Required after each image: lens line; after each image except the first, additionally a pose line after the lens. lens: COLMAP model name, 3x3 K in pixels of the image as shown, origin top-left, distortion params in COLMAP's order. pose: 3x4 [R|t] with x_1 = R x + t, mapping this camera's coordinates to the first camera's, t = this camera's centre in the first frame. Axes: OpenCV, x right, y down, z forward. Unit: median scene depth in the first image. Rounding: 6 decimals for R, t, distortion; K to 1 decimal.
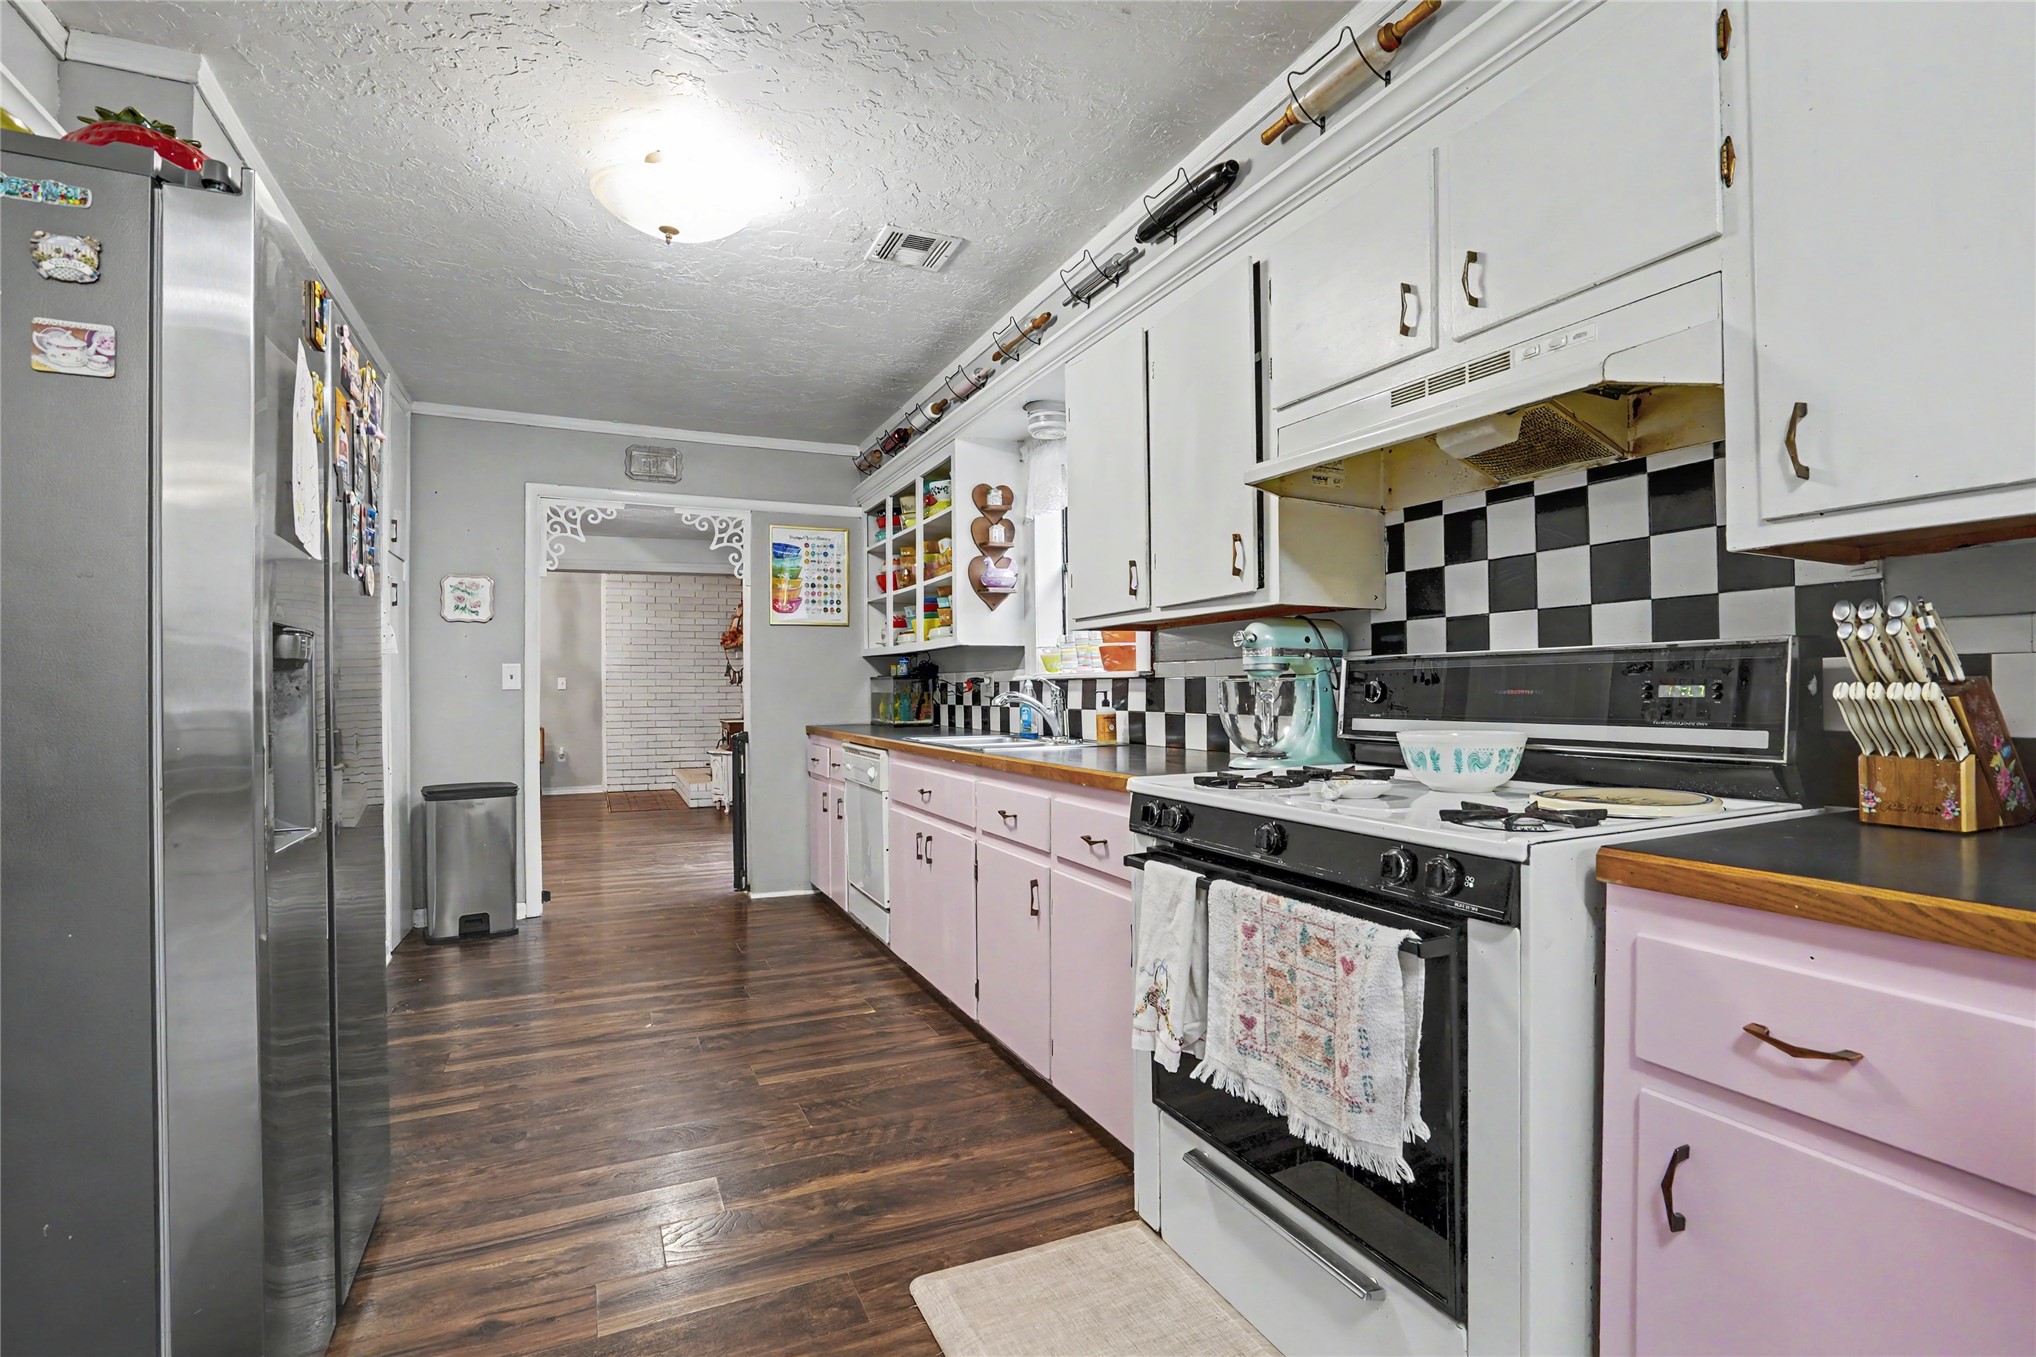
lens RADIAL K [[948.0, 0, 1018.0], [0, 948.0, 678.5], [0, 0, 1]] dist [-0.055179, 0.000158]
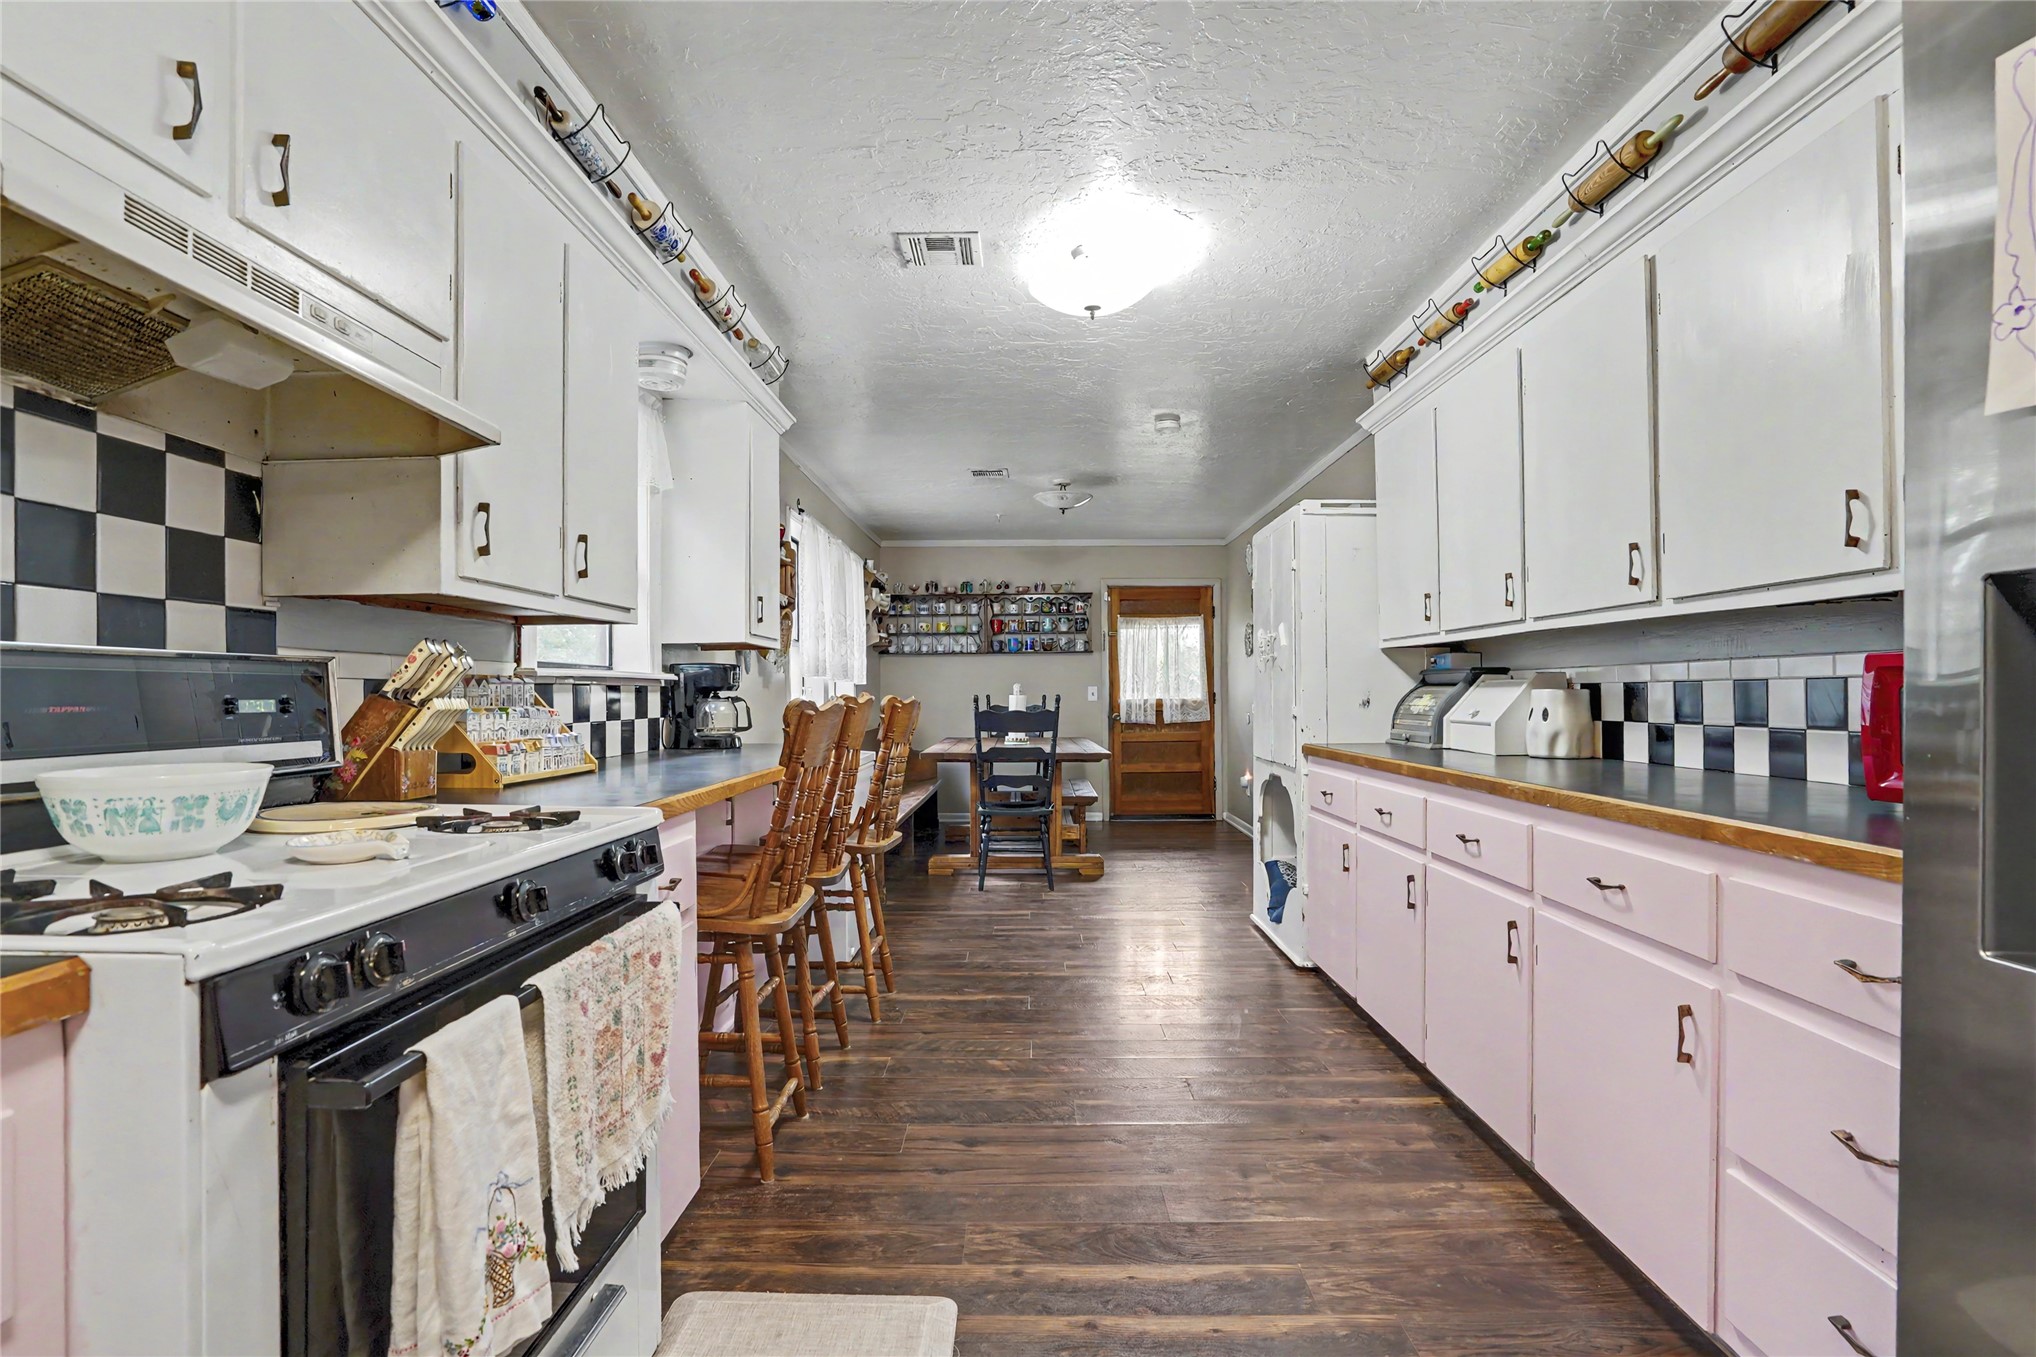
lens RADIAL K [[981.6, 0, 1018.0], [0, 981.6, 678.5], [0, 0, 1]] dist [-0.040306, 0.000221]
pose [[-0.903761, 0.018121, 0.427655, -0.149810], [0.005738, 0.999527, -0.030226, 0.006971], [-0.428000, -0.024863, -0.903437, 0.544430]]
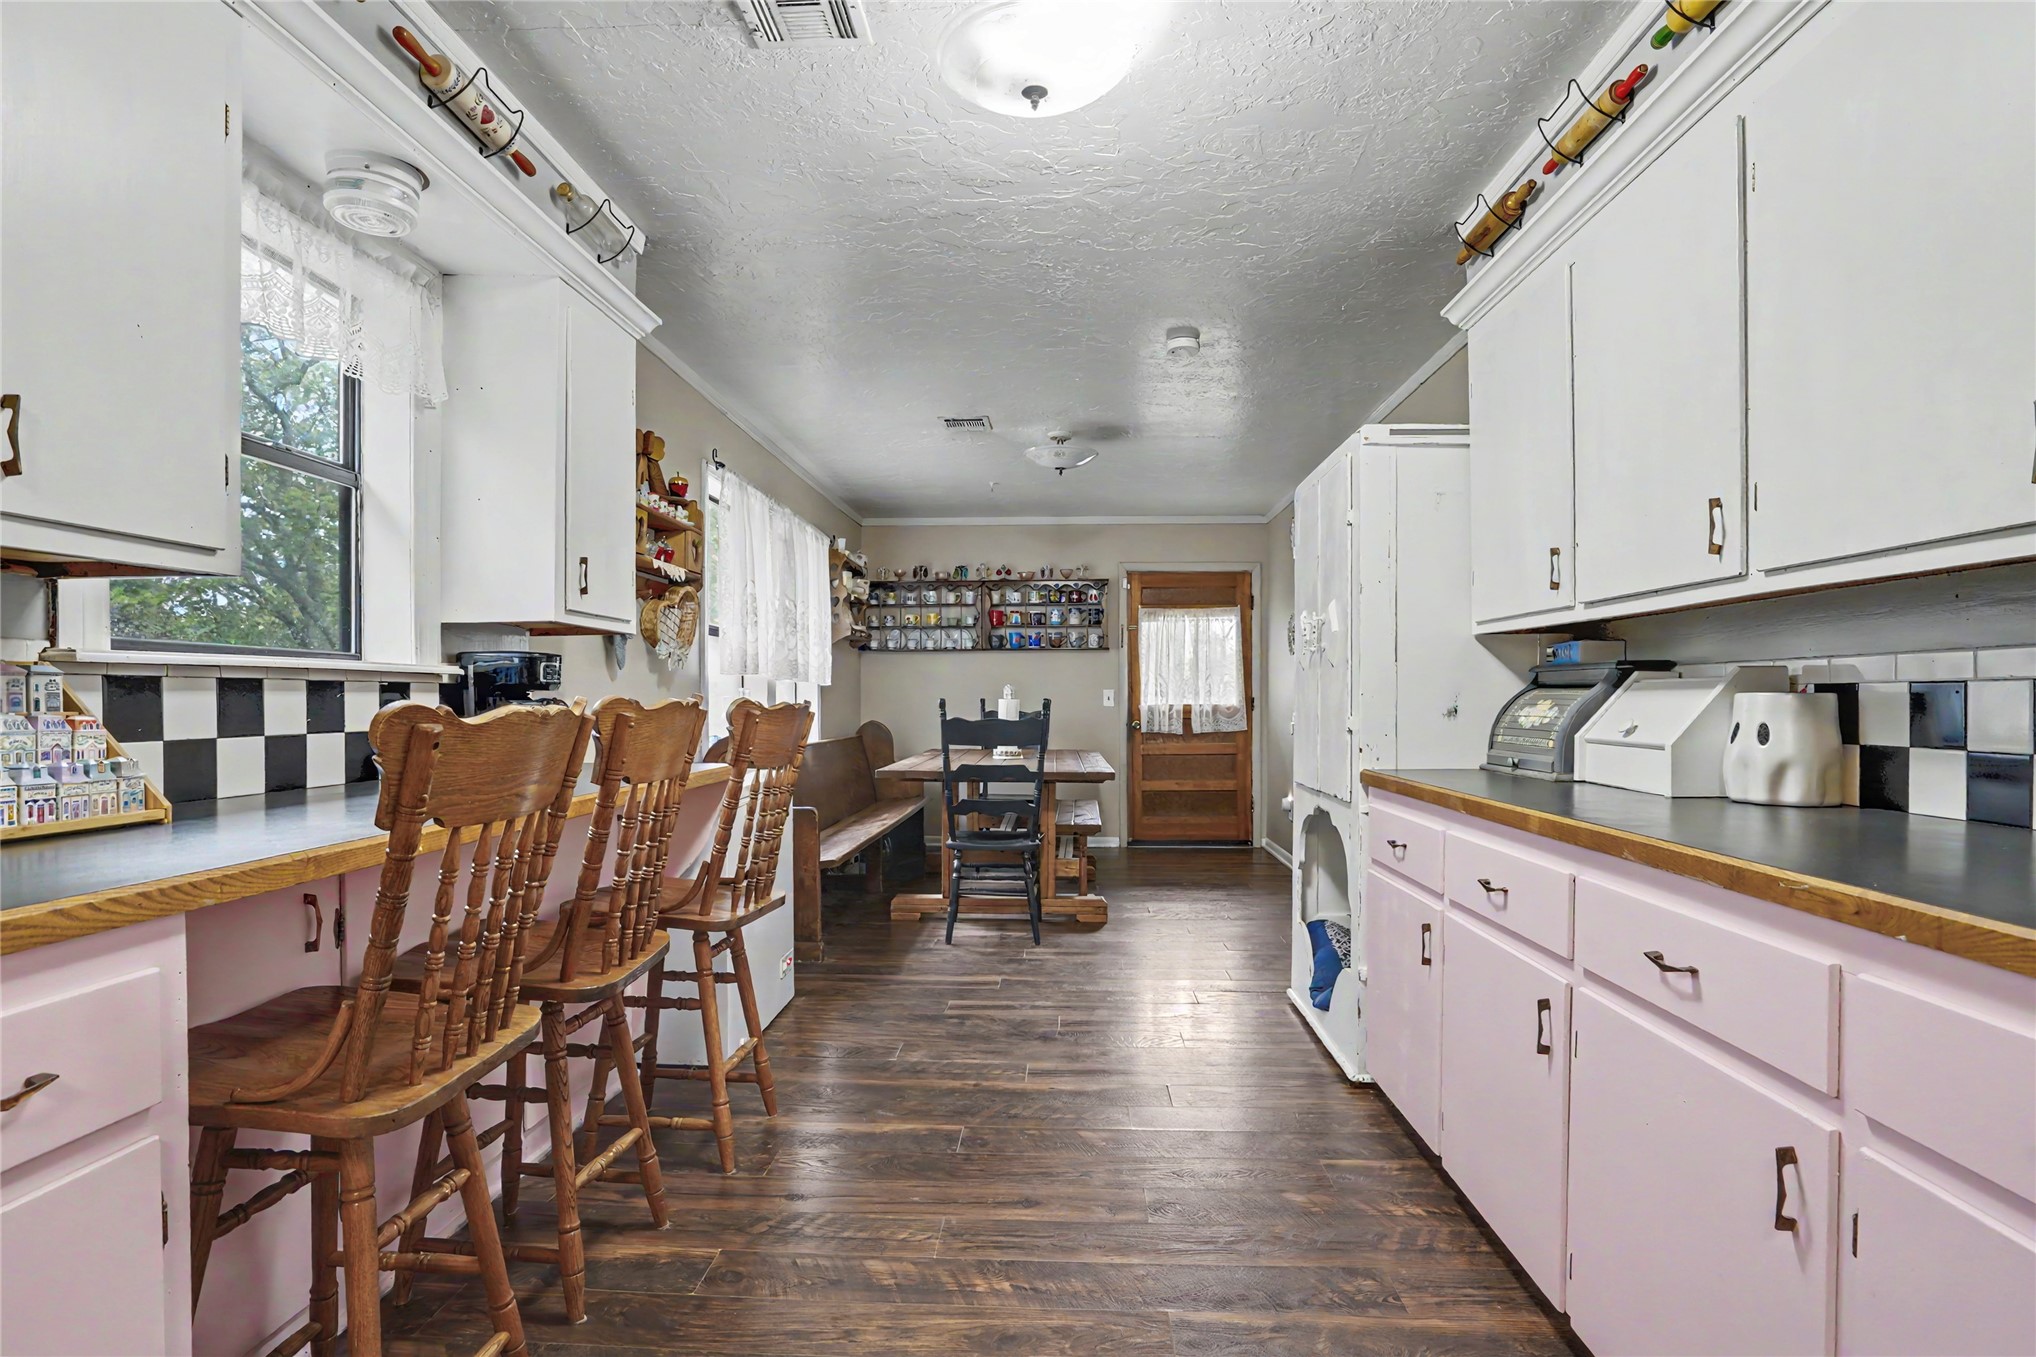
lens RADIAL K [[1005.0, 0, 1017.7], [0, 1005.0, 699.2], [0, 0, 1]] dist [-0.029140, 0.000409]
pose [[-0.884826, 0.006731, 0.465872, -0.108153], [0.000378, 0.999906, -0.013729, 0.004631], [-0.465921, -0.011972, -0.884746, 0.306960]]
